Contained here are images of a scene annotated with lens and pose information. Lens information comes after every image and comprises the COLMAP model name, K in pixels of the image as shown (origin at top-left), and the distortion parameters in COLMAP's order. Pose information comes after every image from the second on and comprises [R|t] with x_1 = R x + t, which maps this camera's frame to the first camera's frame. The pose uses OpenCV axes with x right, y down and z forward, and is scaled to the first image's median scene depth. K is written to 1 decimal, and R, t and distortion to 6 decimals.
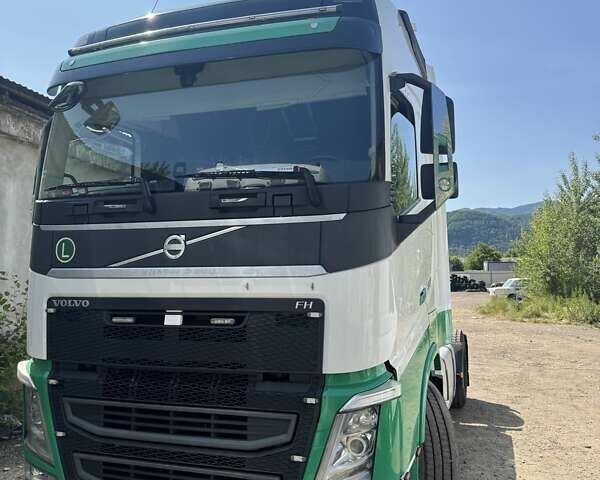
lens RADIAL K [[566.7, 0, 300.0], [0, 566.7, 240.0], [0, 0, 1]] dist [0.137403, -0.278147]
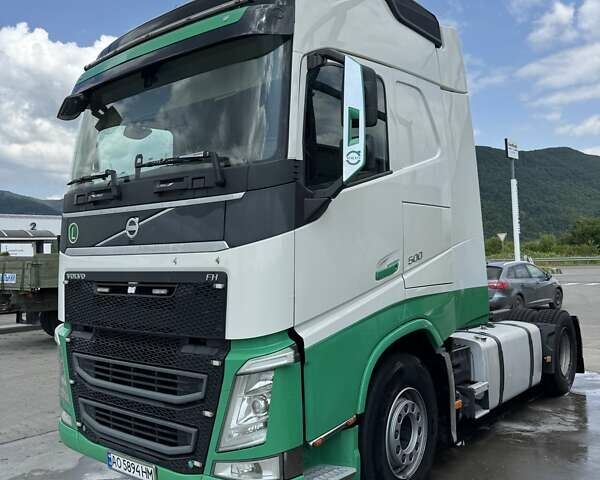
lens RADIAL K [[566.7, 0, 300.0], [0, 566.7, 240.0], [0, 0, 1]] dist [0.137403, -0.278147]
pose [[0.935532, -0.022204, -0.352542, 0.513749], [0.033723, 0.999078, 0.026567, 0.017296], [0.351627, -0.036743, 0.935419, 0.028477]]
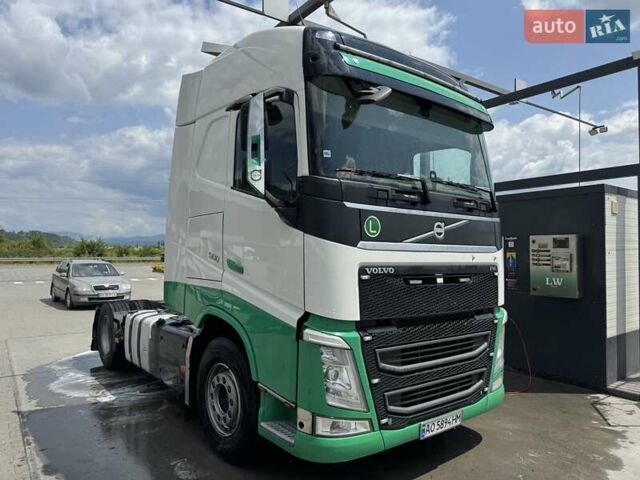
lens RADIAL K [[450.4, 0, 320.0], [0, 450.4, 240.0], [0, 0, 1]] dist [0.043212, -0.000617]
pose [[0.538961, 0.040756, 0.841344, -1.352466], [-0.062259, 0.998024, -0.008463, 0.065625], [-0.840027, -0.047820, 0.540433, 0.639372]]
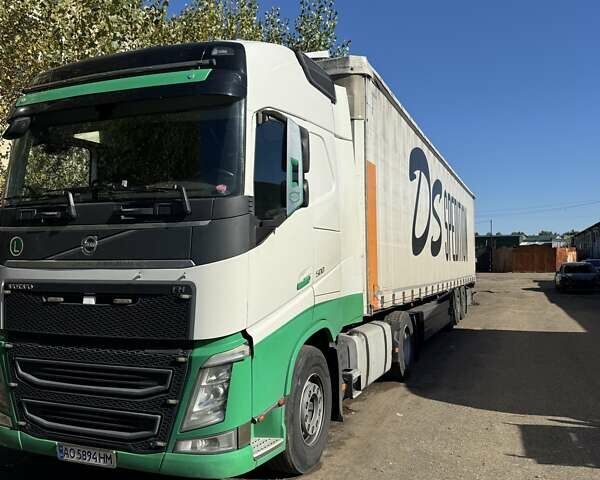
lens RADIAL K [[566.7, 0, 300.0], [0, 566.7, 240.0], [0, 0, 1]] dist [0.137403, -0.278147]
pose [[0.997998, -0.000117, -0.063250, 0.347607], [0.001854, 0.999623, 0.027402, -0.034224], [0.063223, -0.027465, 0.997621, -0.293529]]
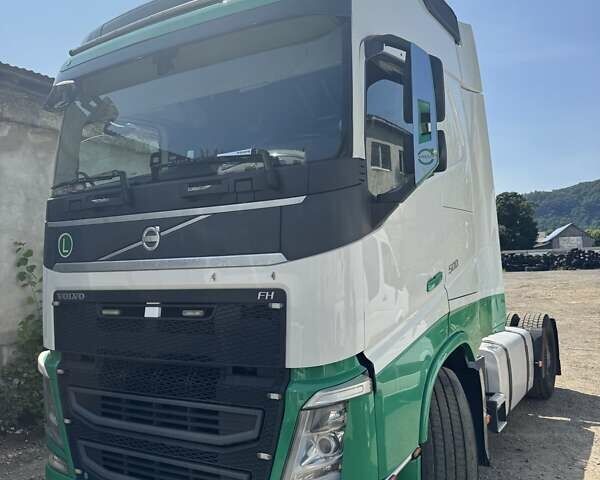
lens RADIAL K [[566.7, 0, 300.0], [0, 566.7, 240.0], [0, 0, 1]] dist [0.137403, -0.278147]
pose [[0.975489, -0.038592, -0.216638, 0.249094], [0.045029, 0.998676, 0.024853, 0.001438], [0.215393, -0.033999, 0.975936, 0.087063]]
